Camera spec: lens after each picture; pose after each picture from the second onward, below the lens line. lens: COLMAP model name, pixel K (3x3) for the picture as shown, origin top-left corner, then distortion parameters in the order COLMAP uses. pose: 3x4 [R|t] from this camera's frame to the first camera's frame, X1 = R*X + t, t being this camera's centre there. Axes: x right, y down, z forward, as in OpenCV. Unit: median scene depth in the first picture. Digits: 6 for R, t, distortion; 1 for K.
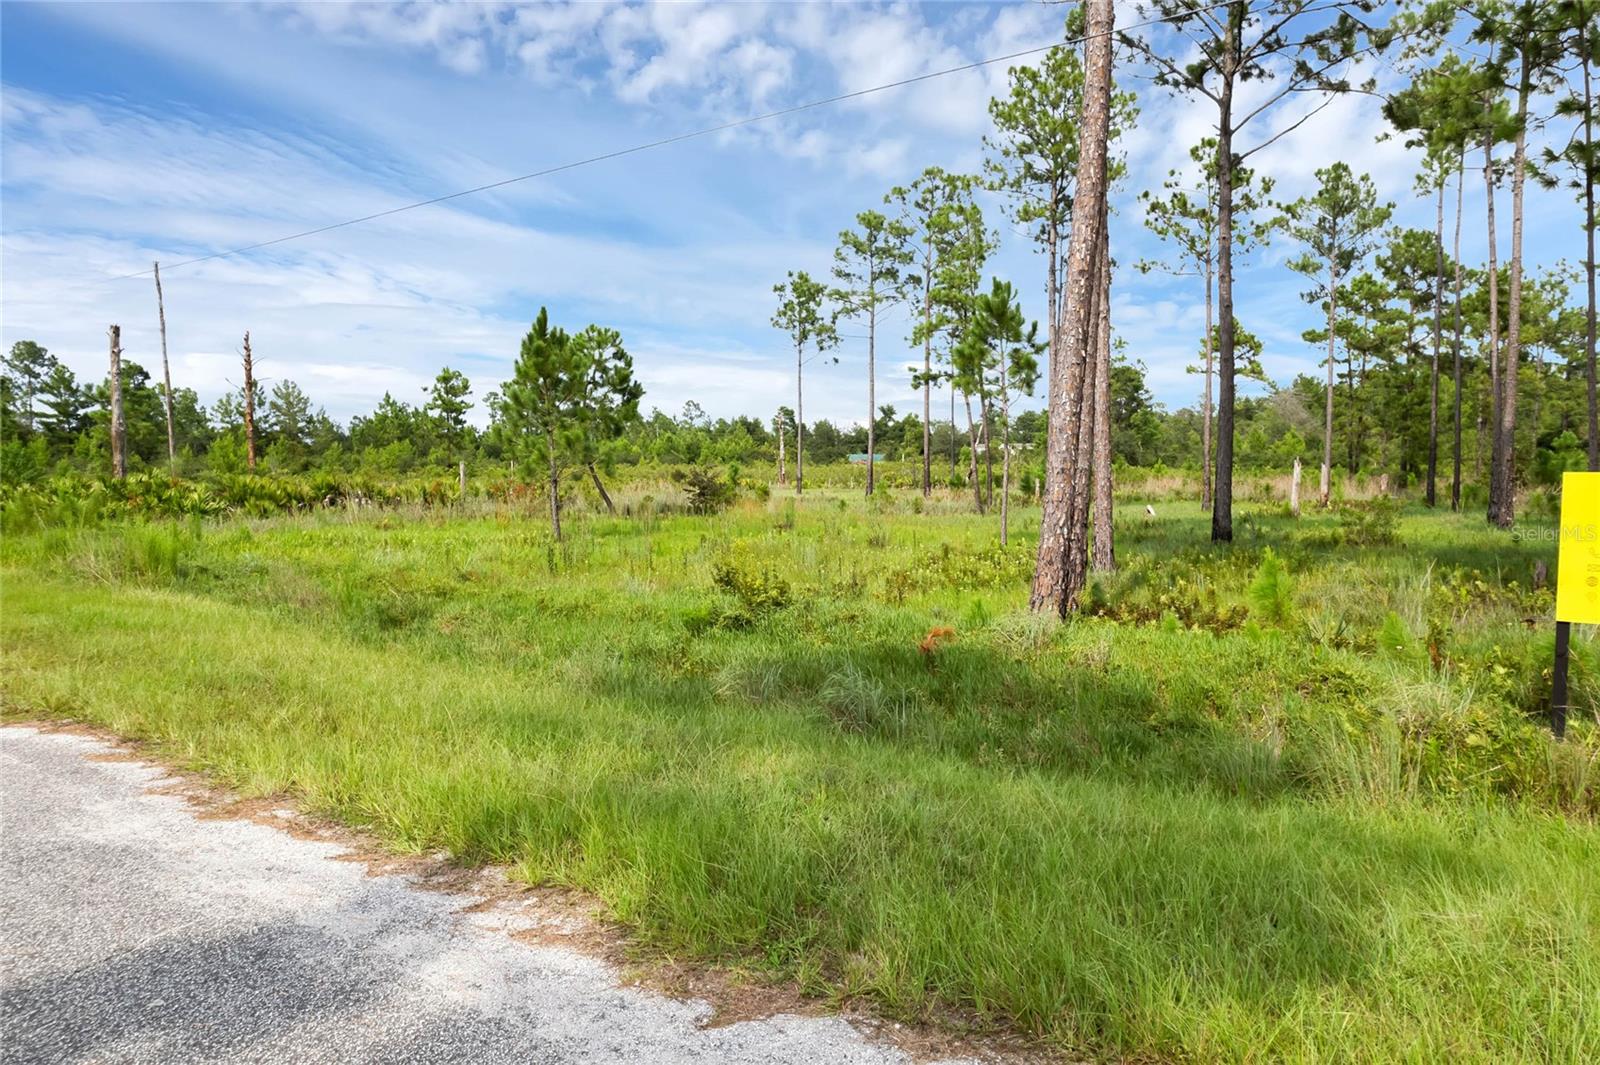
lens RADIAL K [[1059.0, 0, 793.2], [0, 1059.0, 532.6], [0, 0, 1]] dist [-0.090268, 0.079454]
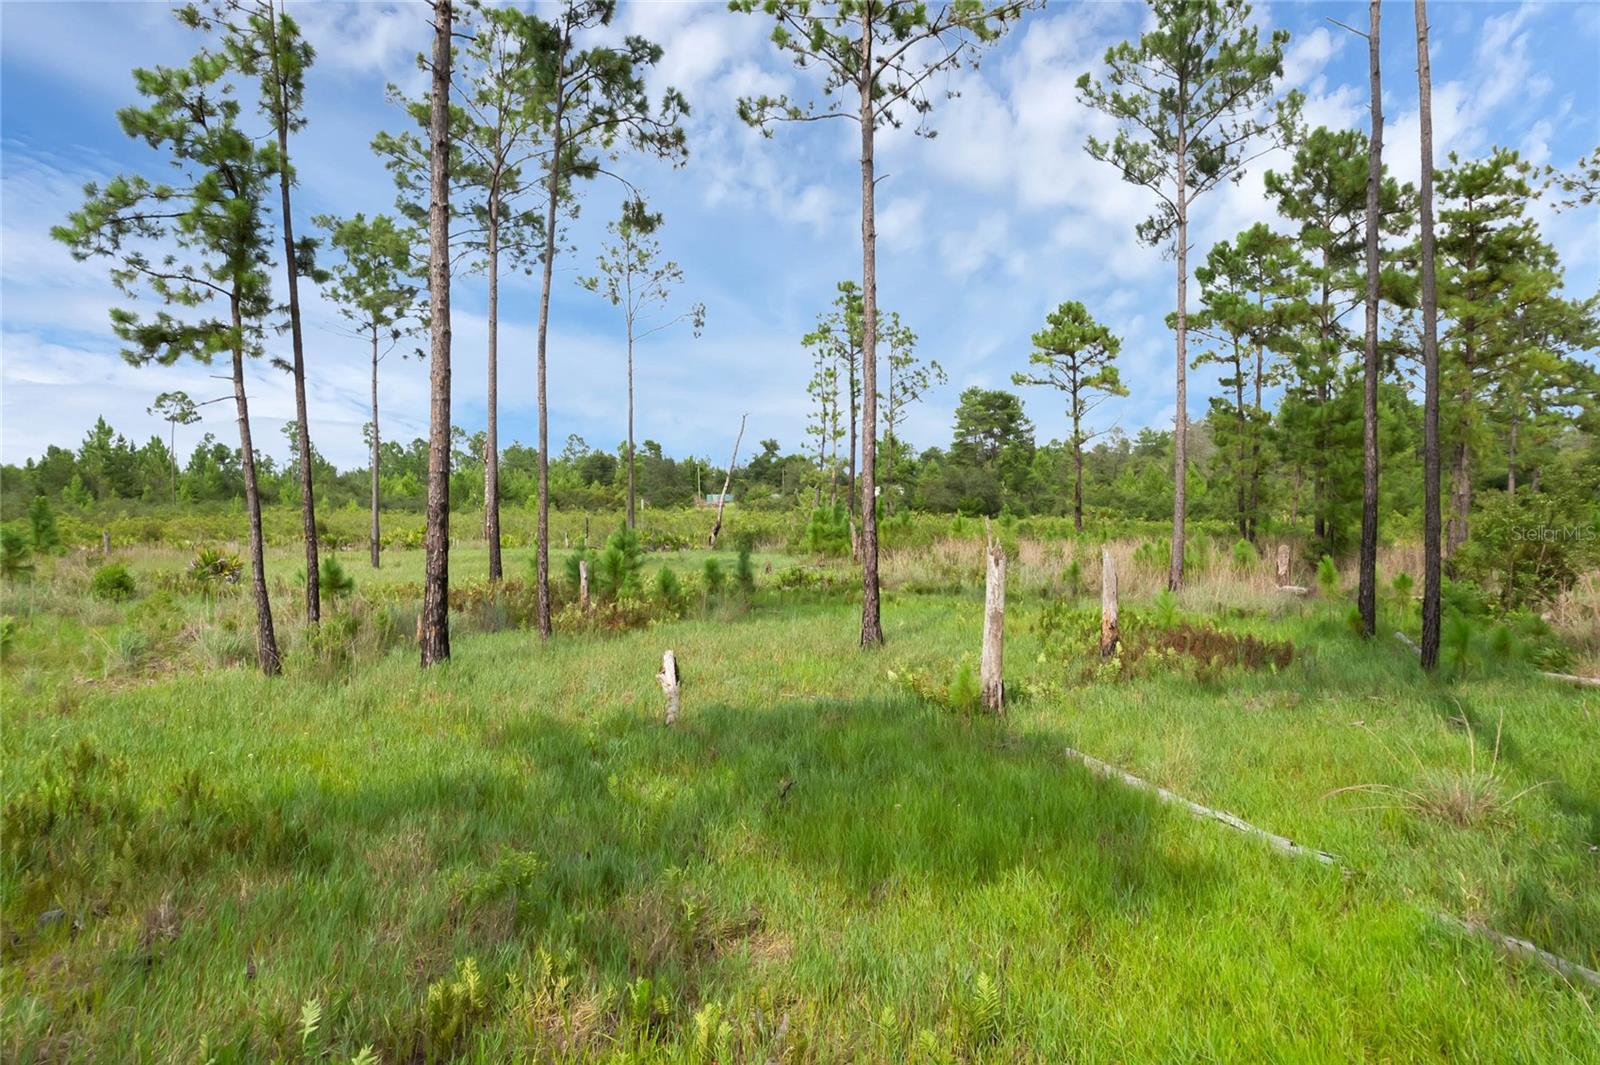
lens RADIAL K [[1029.6, 0, 800.0], [0, 1029.6, 532.5], [0, 0, 1]] dist [-0.055582, -0.000187]
pose [[0.998926, 0.002669, 0.046258, 0.239177], [-0.001118, 0.999438, -0.033512, -0.037159], [-0.046321, 0.033424, 0.998367, 0.390847]]
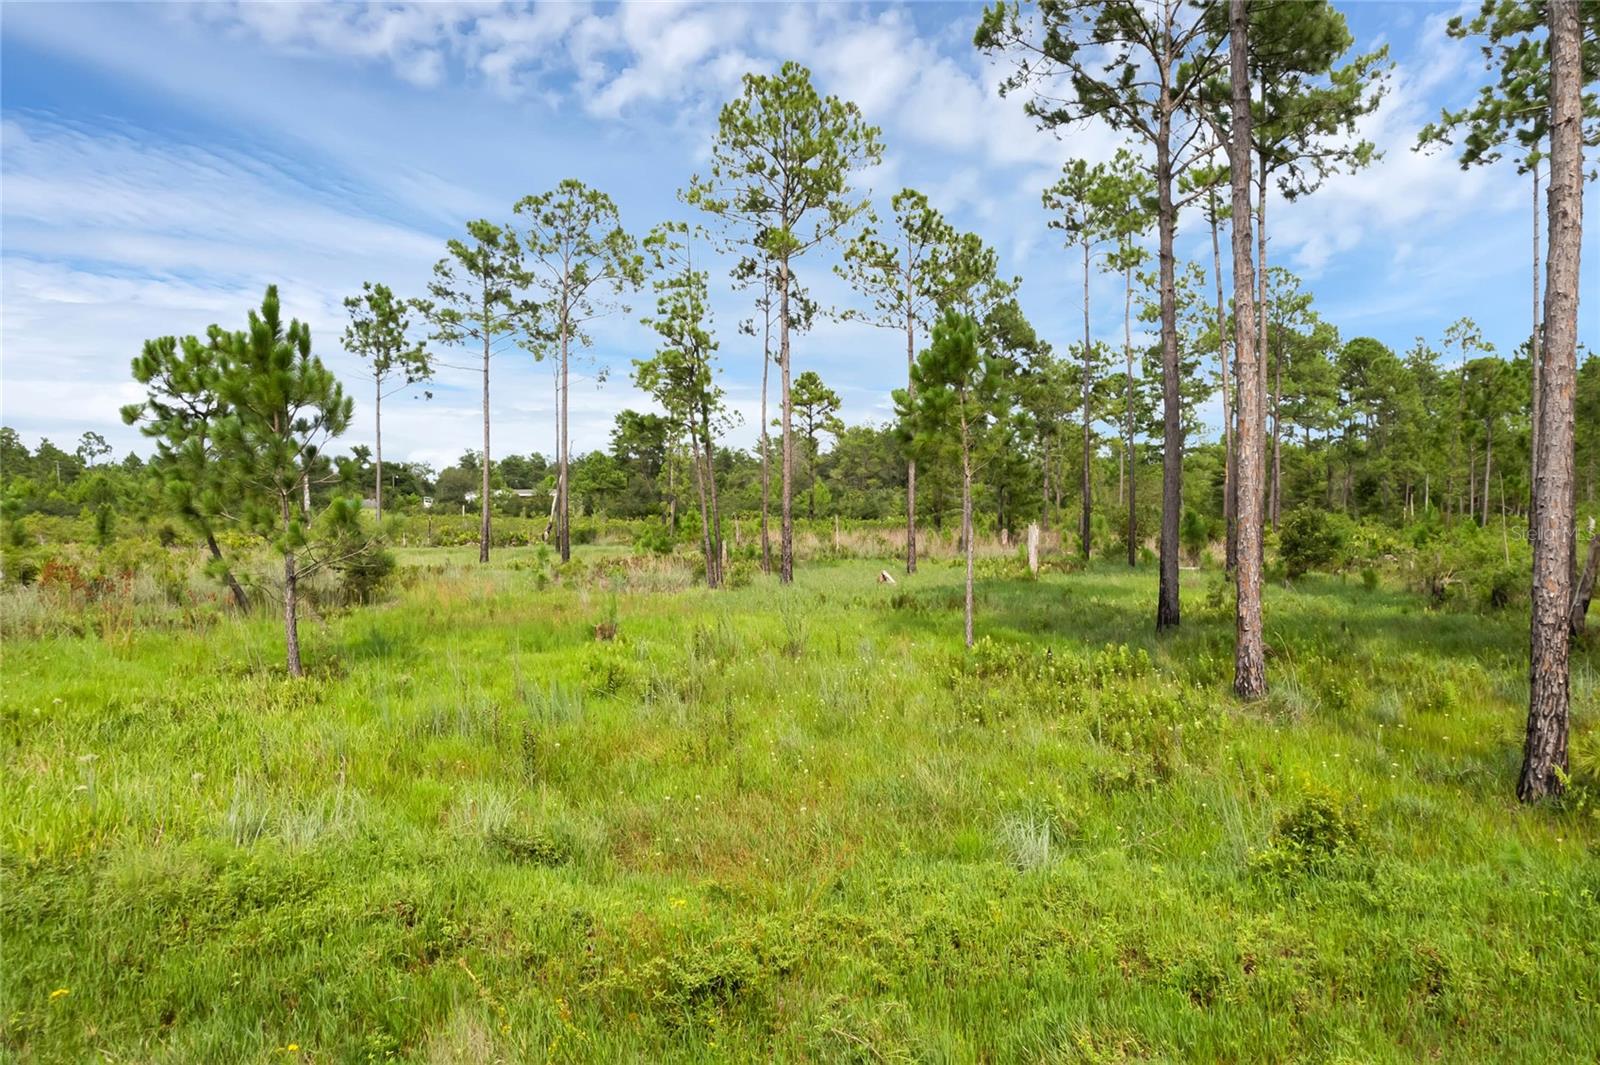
lens RADIAL K [[1059.0, 0, 793.2], [0, 1059.0, 532.6], [0, 0, 1]] dist [-0.090268, 0.079454]
pose [[0.865886, -0.005389, 0.500213, -0.123621], [0.026140, 0.999063, -0.034485, -0.019782], [-0.499558, 0.042935, 0.865216, 0.152028]]
